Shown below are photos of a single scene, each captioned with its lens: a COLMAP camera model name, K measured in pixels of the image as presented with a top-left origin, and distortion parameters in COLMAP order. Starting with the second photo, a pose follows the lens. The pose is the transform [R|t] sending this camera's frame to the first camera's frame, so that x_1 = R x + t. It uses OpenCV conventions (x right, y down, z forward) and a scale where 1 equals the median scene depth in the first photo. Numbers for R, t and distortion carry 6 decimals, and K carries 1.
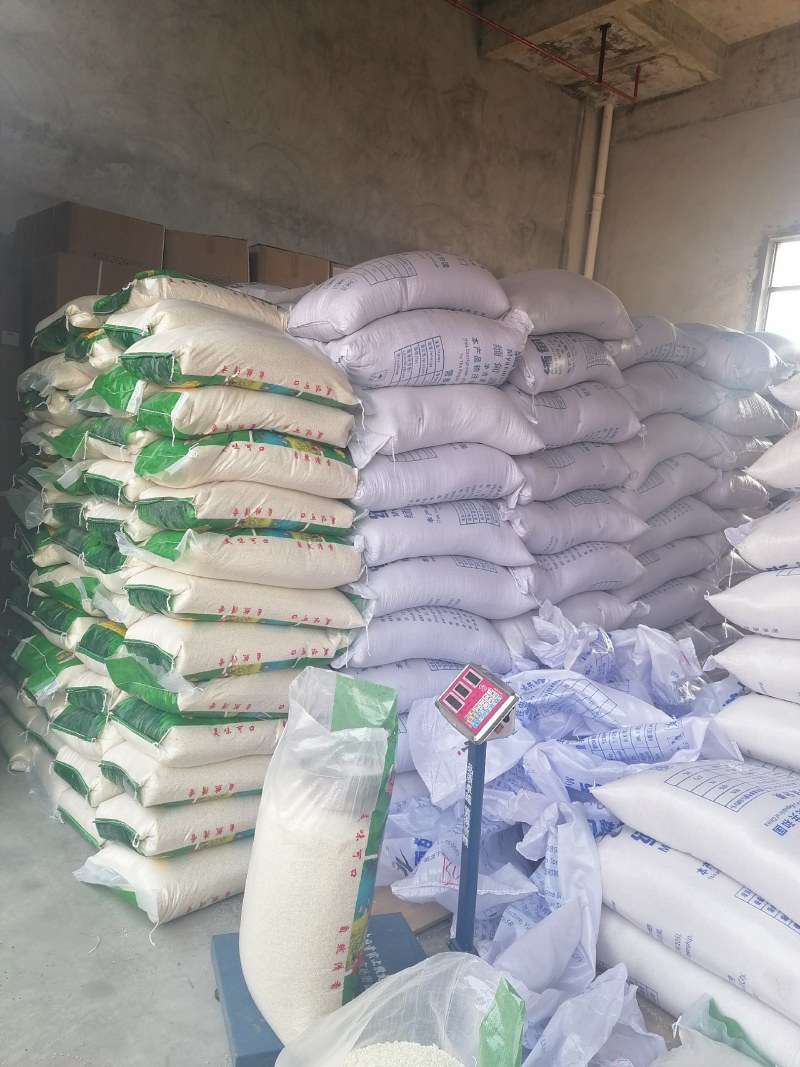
lens RADIAL K [[778.9, 0, 396.9], [0, 778.9, 539.2], [0, 0, 1]] dist [0.090405, -0.117886]
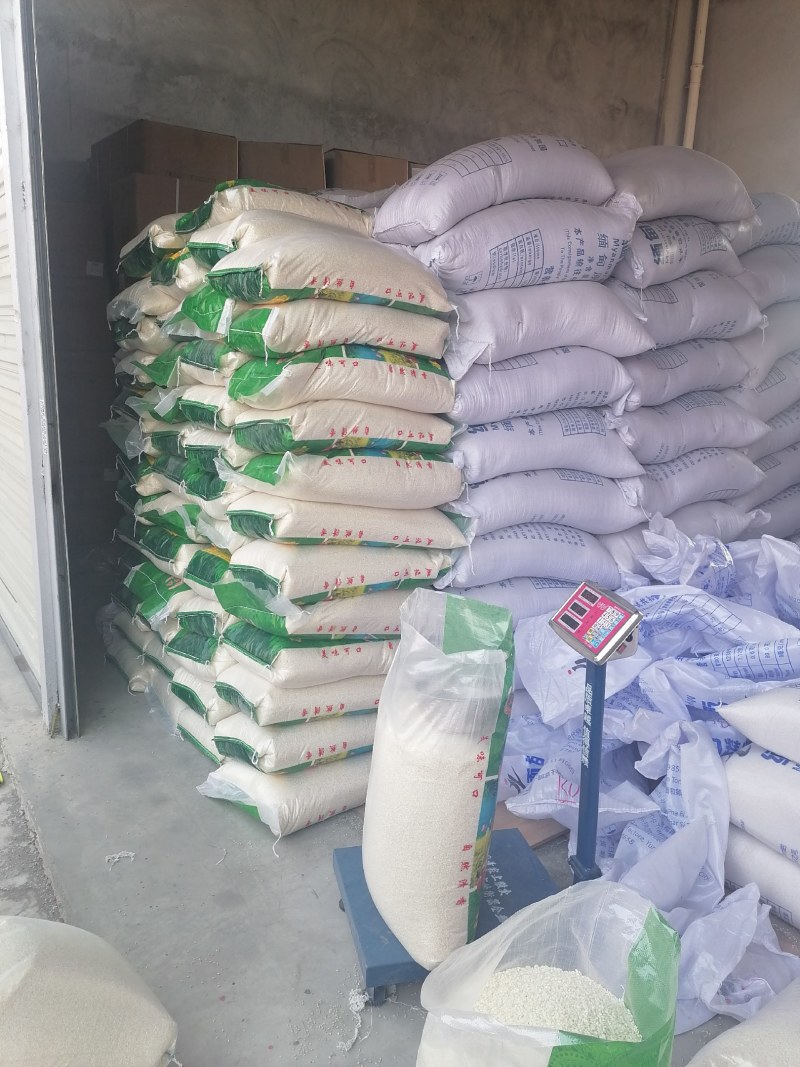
lens RADIAL K [[778.9, 0, 396.9], [0, 778.9, 539.2], [0, 0, 1]] dist [0.090405, -0.117886]
pose [[0.993641, -0.030475, -0.108389, -0.023840], [0.041360, 0.994164, 0.099640, 0.003593], [0.104720, -0.103489, 0.989102, 0.034135]]
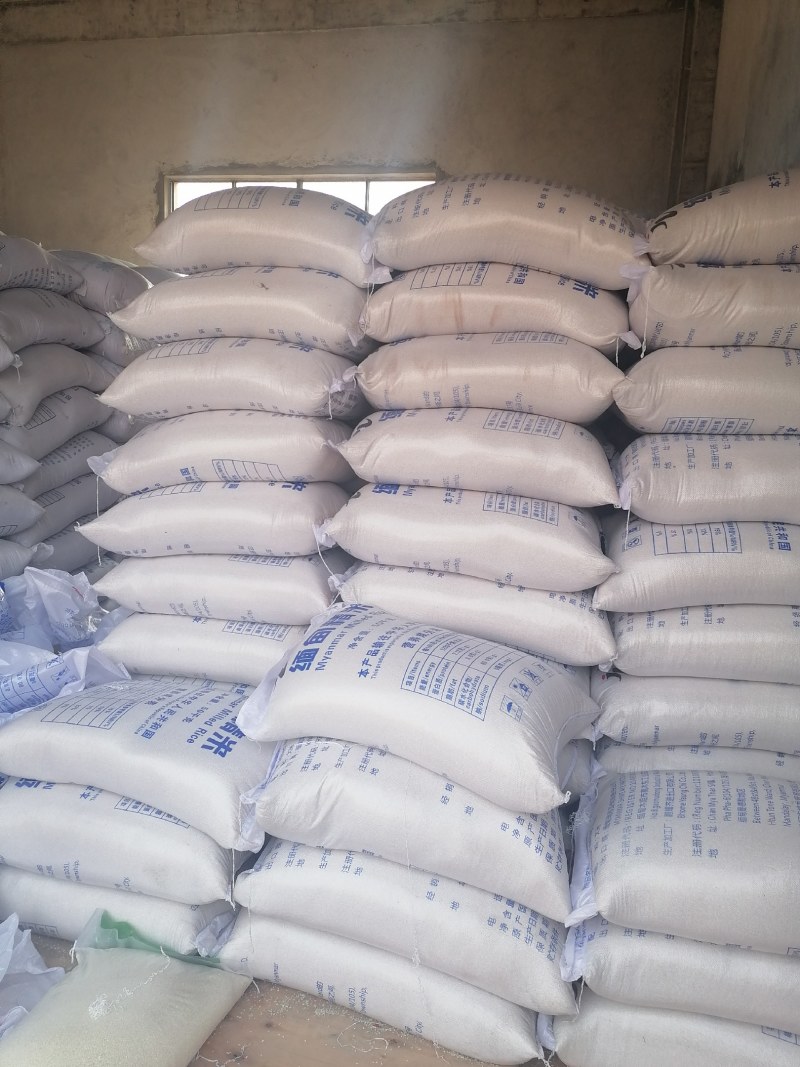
lens RADIAL K [[778.9, 0, 396.9], [0, 778.9, 539.2], [0, 0, 1]] dist [0.090405, -0.117886]
pose [[0.791952, -0.138904, 0.594573, 0.113988], [0.094407, 0.989926, 0.105519, 0.019363], [-0.603240, -0.027434, 0.797088, -0.032596]]
